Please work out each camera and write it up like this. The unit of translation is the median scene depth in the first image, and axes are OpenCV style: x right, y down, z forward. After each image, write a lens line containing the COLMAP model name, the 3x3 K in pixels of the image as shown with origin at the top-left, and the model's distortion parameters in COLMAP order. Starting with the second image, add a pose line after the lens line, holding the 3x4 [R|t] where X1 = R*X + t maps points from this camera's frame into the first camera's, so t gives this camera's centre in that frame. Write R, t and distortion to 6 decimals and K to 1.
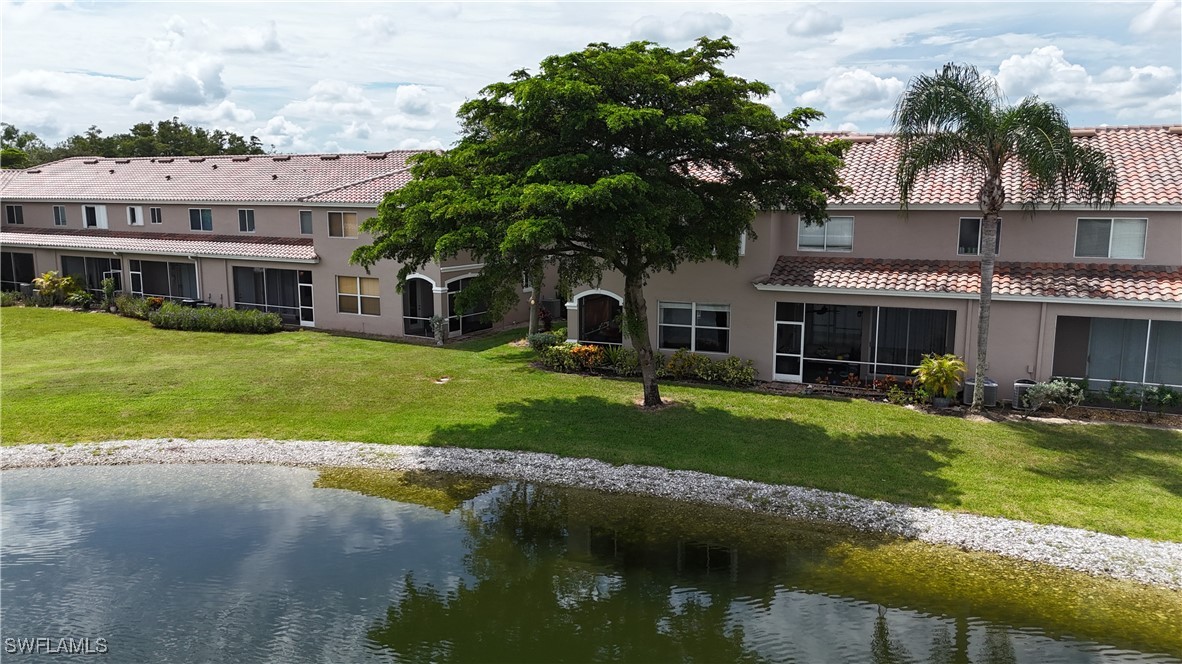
lens RADIAL K [[871.8, 0, 598.0], [0, 871.8, 332.1], [0, 0, 1]] dist [0.058165, -0.056925]
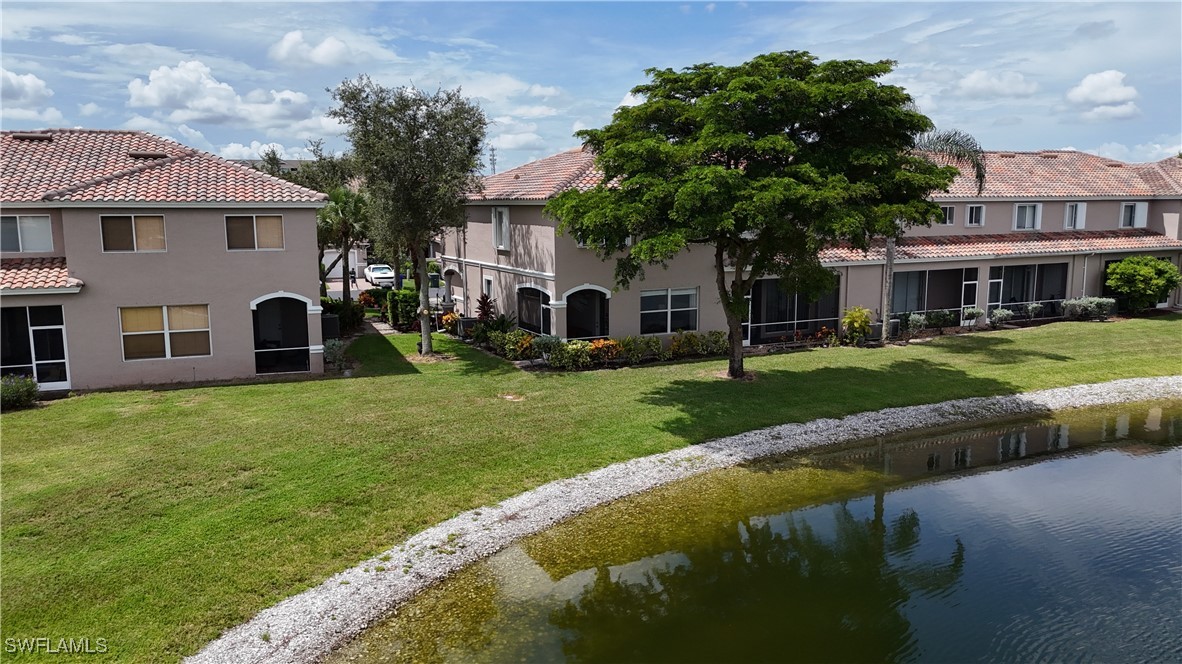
lens RADIAL K [[871.8, 0, 598.0], [0, 871.8, 332.1], [0, 0, 1]] dist [0.058165, -0.056925]
pose [[0.640925, -0.114431, 0.759026, -0.947340], [0.124266, 0.991250, 0.044511, -0.047477], [-0.757478, 0.065793, 0.649537, 0.428598]]
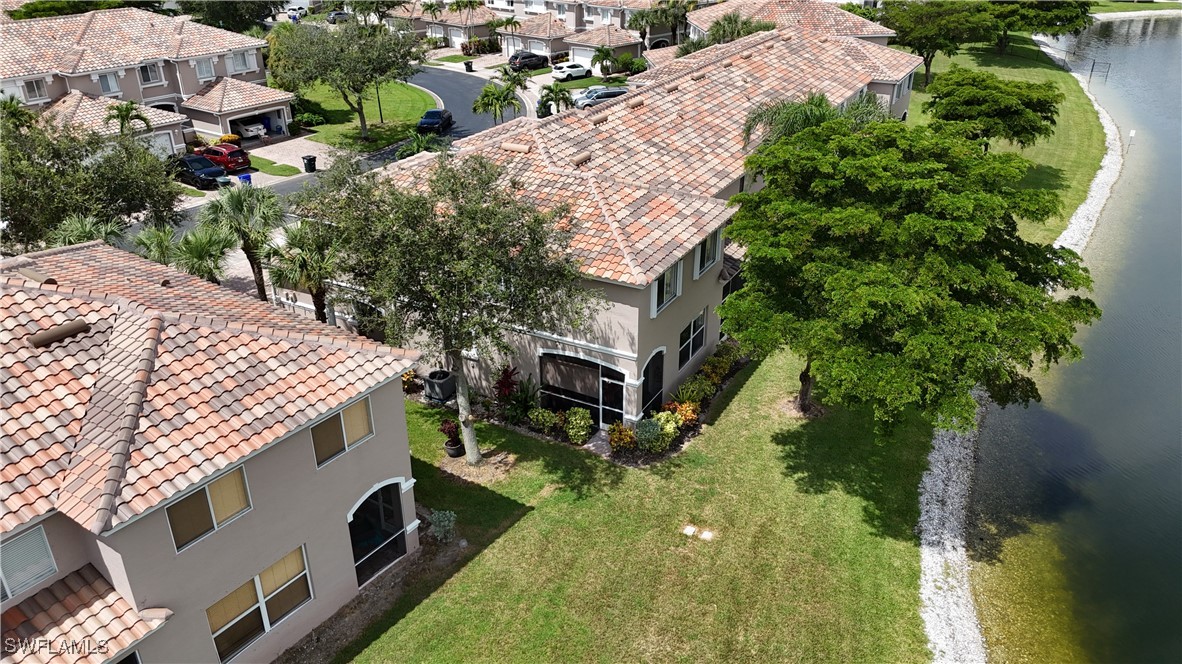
lens RADIAL K [[871.8, 0, 598.0], [0, 871.8, 332.1], [0, 0, 1]] dist [0.058165, -0.056925]
pose [[0.085538, -0.446292, 0.890790, -1.021764], [0.155203, 0.889121, 0.430552, -0.592870], [-0.984172, 0.101425, 0.145320, 1.155562]]
